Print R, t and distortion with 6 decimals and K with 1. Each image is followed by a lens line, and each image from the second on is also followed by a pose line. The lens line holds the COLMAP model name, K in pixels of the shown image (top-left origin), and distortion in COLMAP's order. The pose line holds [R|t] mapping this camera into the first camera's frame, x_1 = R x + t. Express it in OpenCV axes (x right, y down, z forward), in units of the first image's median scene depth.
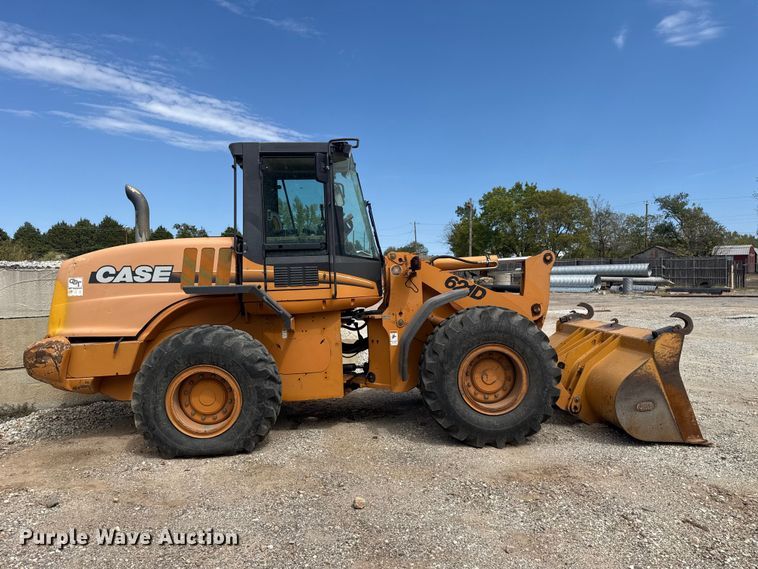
lens RADIAL K [[541.9, 0, 365.1], [0, 541.9, 289.1], [0, 0, 1]] dist [0.045208, -0.039756]
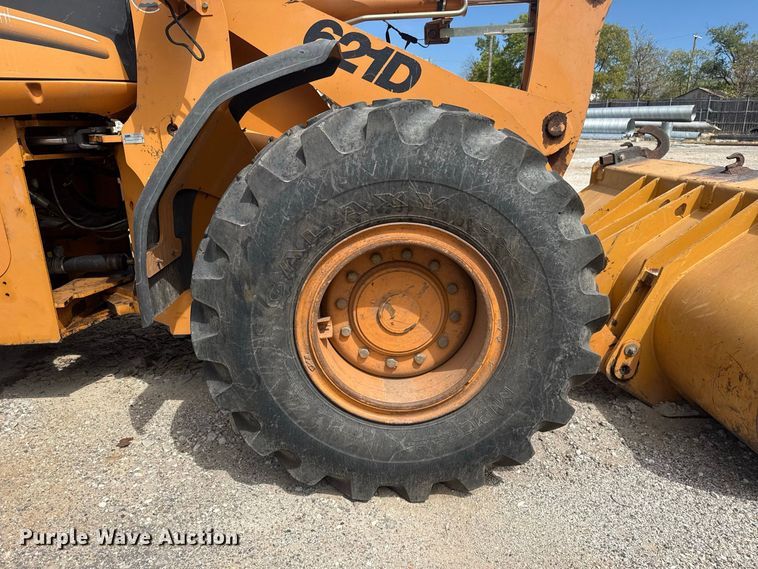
lens RADIAL K [[541.9, 0, 365.1], [0, 541.9, 289.1], [0, 0, 1]] dist [0.045208, -0.039756]
pose [[0.999648, 0.017080, -0.020307, 0.194940], [-0.011042, 0.963642, 0.266967, 0.048819], [0.024129, -0.266649, 0.963492, 0.609306]]
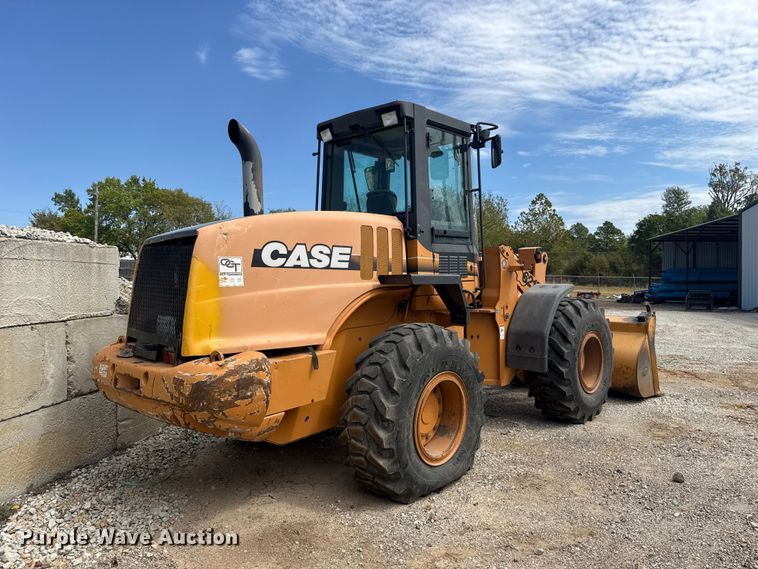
lens RADIAL K [[541.9, 0, 365.1], [0, 541.9, 289.1], [0, 0, 1]] dist [0.045208, -0.039756]
pose [[0.733859, 0.005889, 0.679276, -0.791448], [-0.004037, 0.999983, -0.004308, 0.016570], [-0.679290, 0.000420, 0.733870, 0.420240]]
